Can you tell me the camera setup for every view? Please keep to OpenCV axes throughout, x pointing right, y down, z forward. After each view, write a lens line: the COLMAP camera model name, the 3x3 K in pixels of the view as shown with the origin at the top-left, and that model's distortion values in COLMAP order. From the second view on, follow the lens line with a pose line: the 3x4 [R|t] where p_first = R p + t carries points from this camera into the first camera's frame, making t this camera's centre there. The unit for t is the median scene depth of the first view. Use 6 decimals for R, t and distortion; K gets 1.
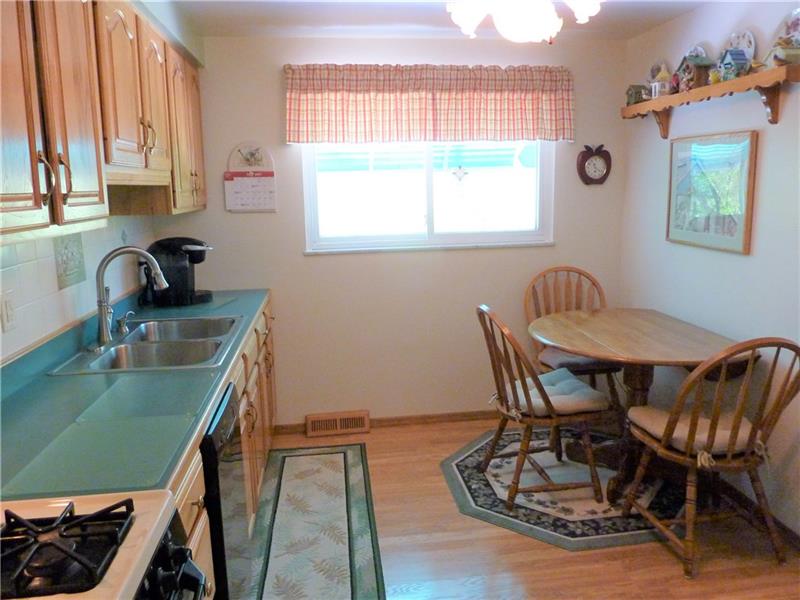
lens RADIAL K [[613.3, 0, 403.2], [0, 613.3, 296.5], [0, 0, 1]] dist [-0.005475, -0.039504]
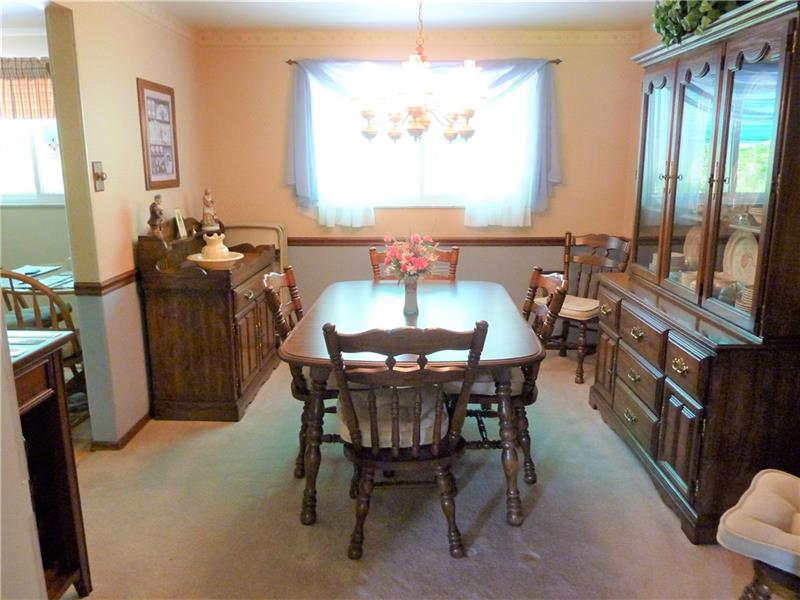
lens RADIAL K [[613.3, 0, 403.2], [0, 613.3, 296.5], [0, 0, 1]] dist [-0.005475, -0.039504]
pose [[0.990162, 0.042694, -0.133256, 1.116015], [-0.039503, 0.998868, 0.026503, 0.049105], [0.134237, -0.020978, 0.990727, -0.136816]]
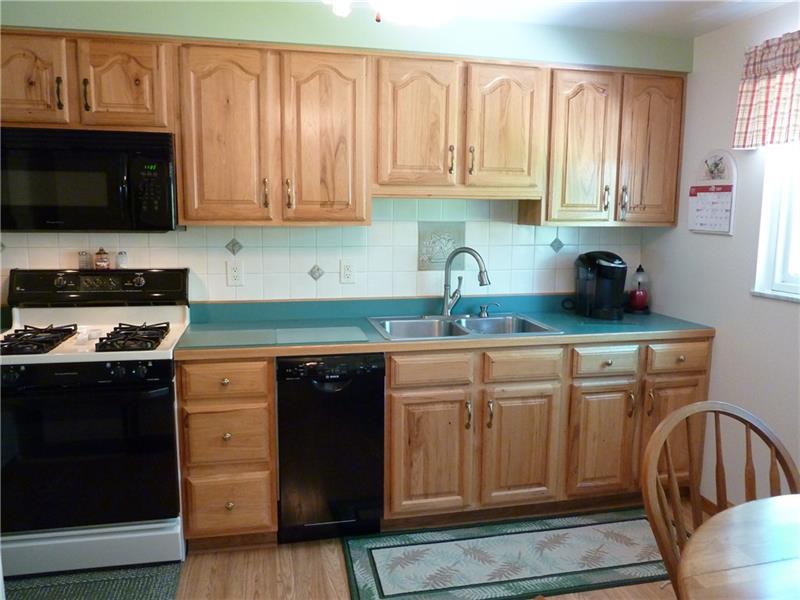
lens RADIAL K [[613.3, 0, 403.2], [0, 613.3, 296.5], [0, 0, 1]] dist [-0.005475, -0.039504]
pose [[0.088464, 0.155841, -0.983813, 0.611609], [-0.187511, 0.972632, 0.137209, -0.099985], [0.978271, 0.172338, 0.115265, 0.563183]]
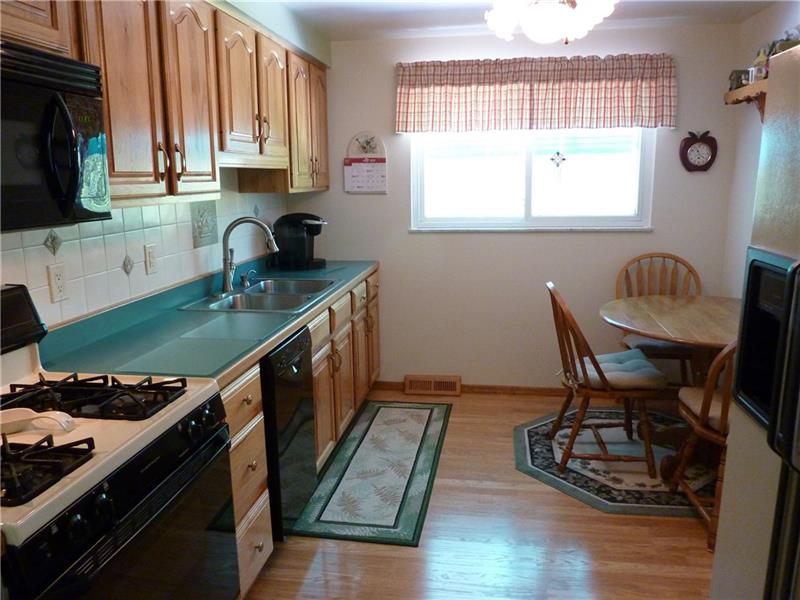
lens RADIAL K [[613.3, 0, 403.2], [0, 613.3, 296.5], [0, 0, 1]] dist [-0.005475, -0.039504]
pose [[0.959814, 0.061073, -0.273910, 0.162895], [-0.055675, 0.998072, 0.027447, 0.022363], [0.275059, -0.011094, 0.961363, -0.099007]]
